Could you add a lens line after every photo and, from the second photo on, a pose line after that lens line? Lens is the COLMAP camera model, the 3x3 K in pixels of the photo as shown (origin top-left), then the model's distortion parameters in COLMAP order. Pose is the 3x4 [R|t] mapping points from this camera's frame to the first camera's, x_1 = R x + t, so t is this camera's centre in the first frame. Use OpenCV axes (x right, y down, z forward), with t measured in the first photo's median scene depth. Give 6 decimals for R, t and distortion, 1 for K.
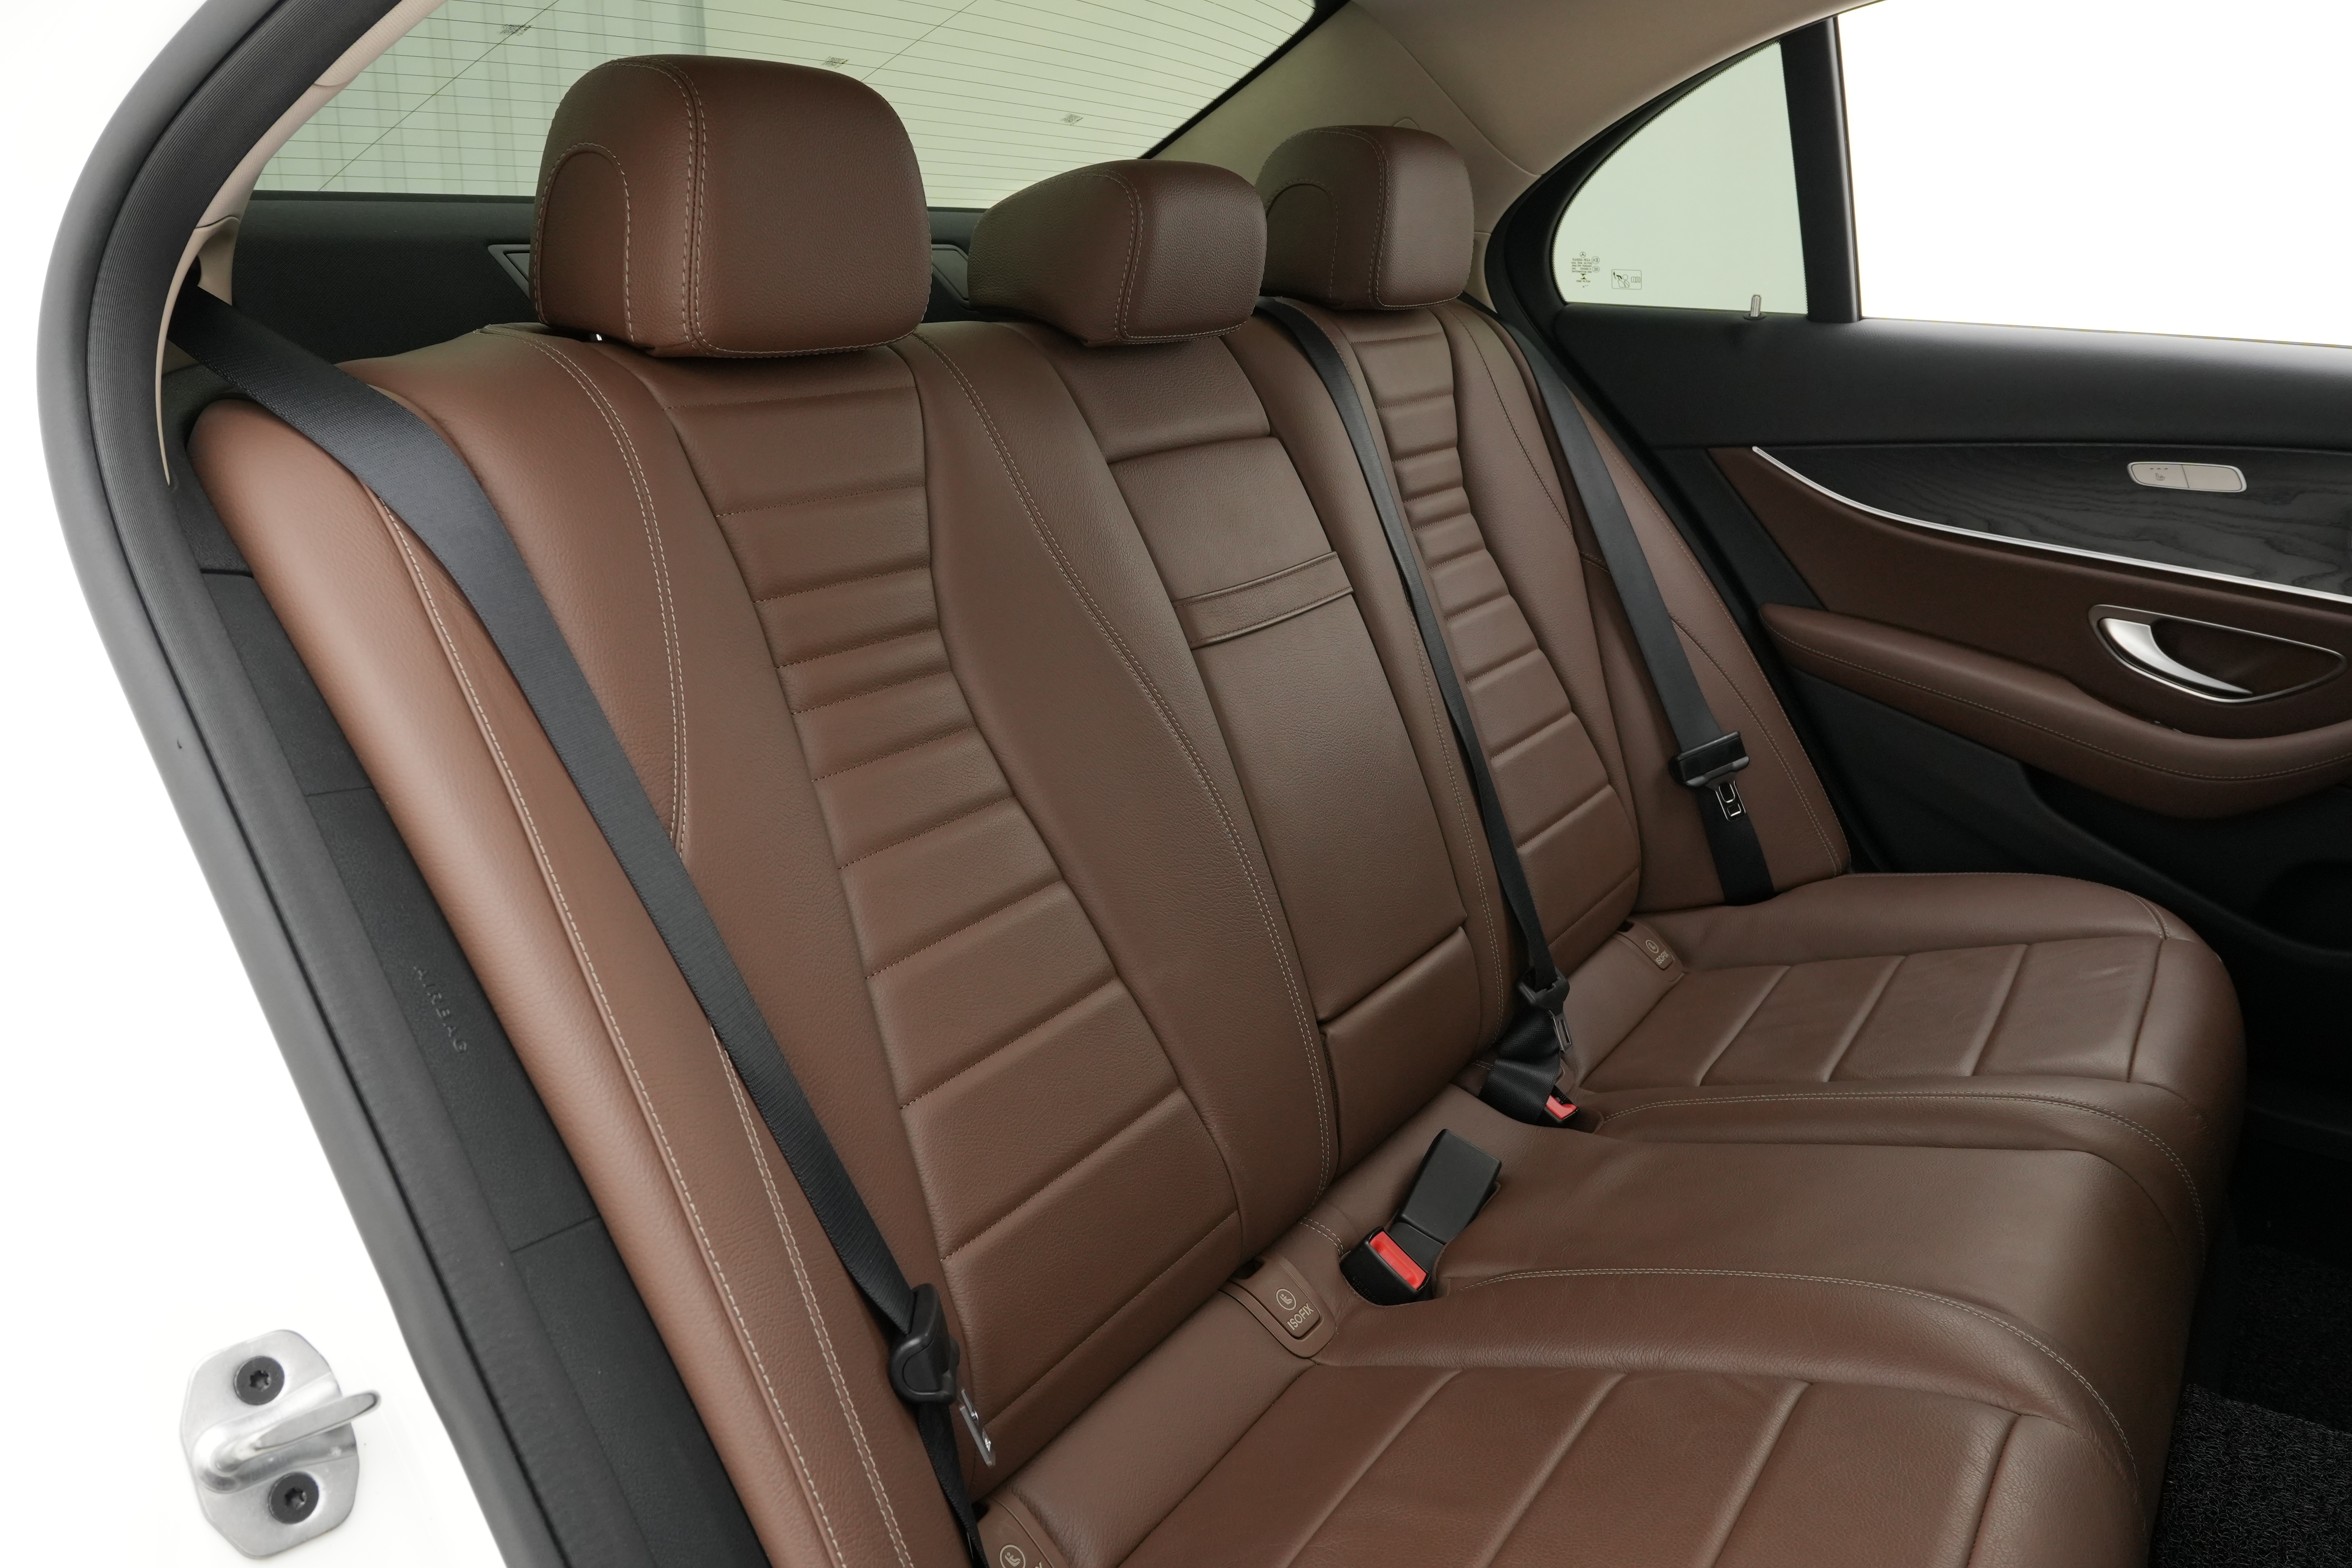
lens RADIAL K [[1720.1, 0, 1176.0], [0, 1720.1, 784.0], [0, 0, 1]] dist [-0.006244, -0.005358]
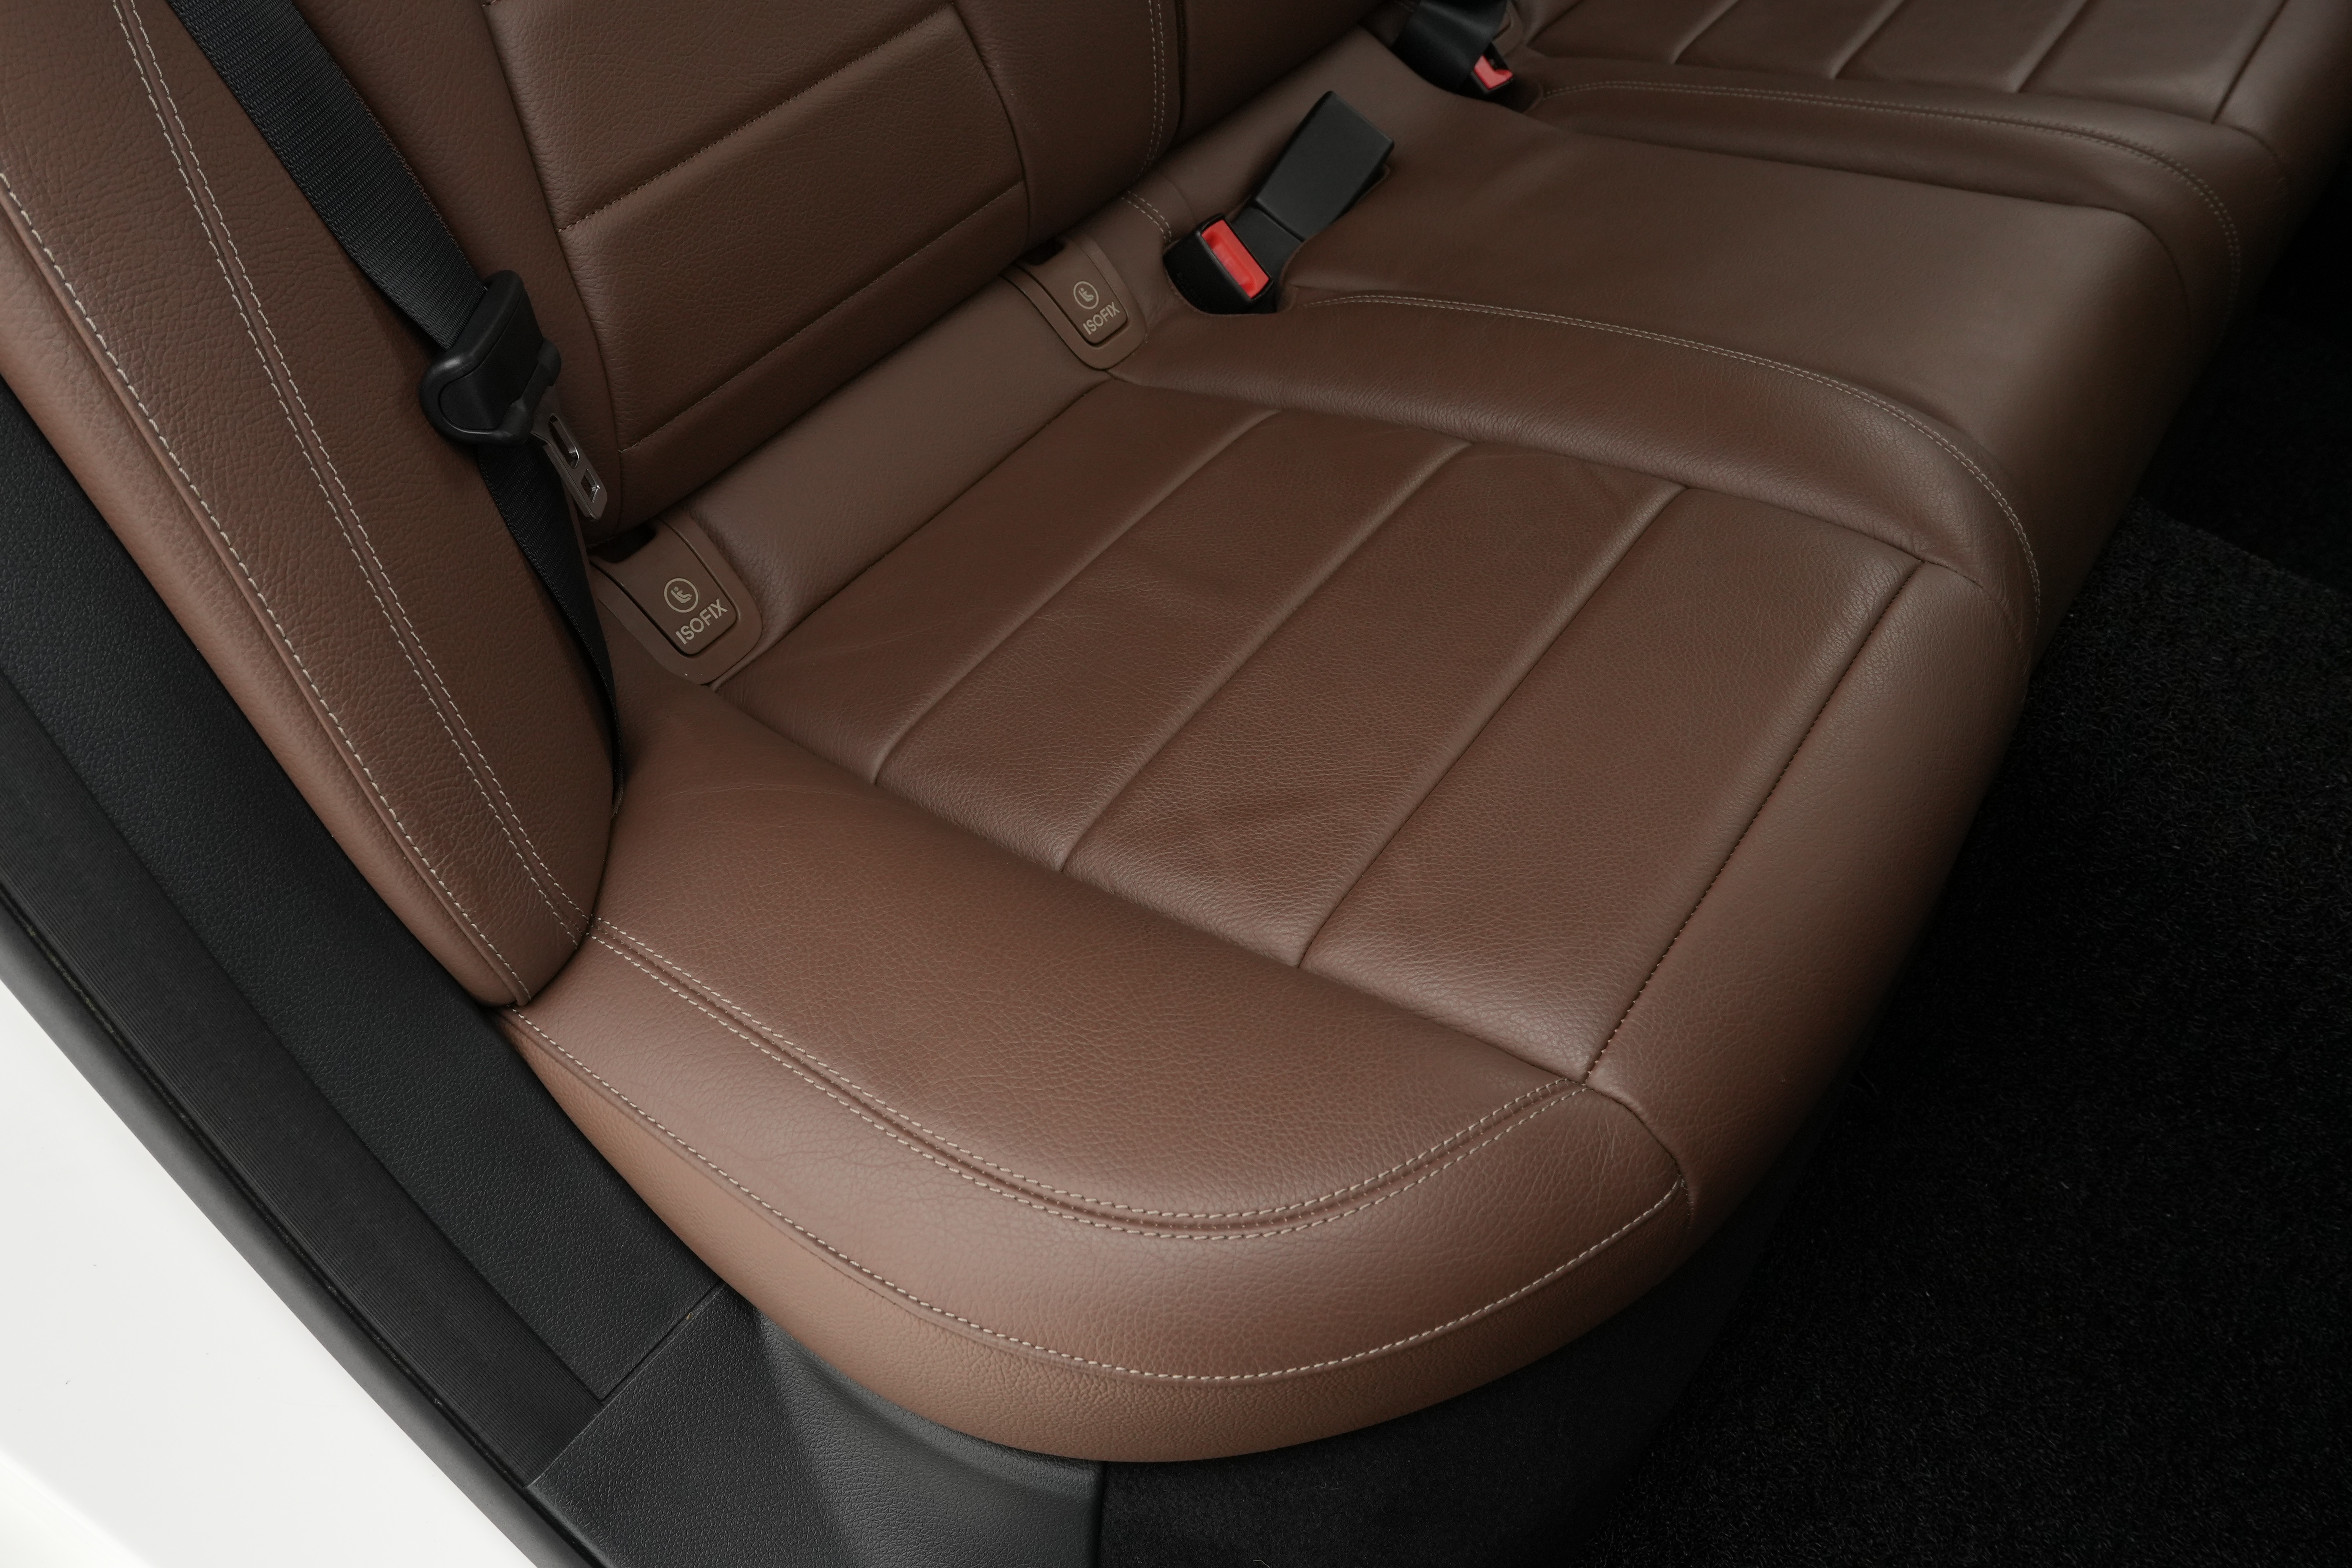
lens RADIAL K [[1822.2, 0, 1165.0], [0, 1822.2, 756.9], [0, 0, 1]] dist [-0.032575, 0.078368]
pose [[0.994676, 0.087868, 0.053842, 0.073416], [-0.102984, 0.828518, 0.550412, 0.007684], [0.003755, -0.553026, 0.833156, 0.174014]]
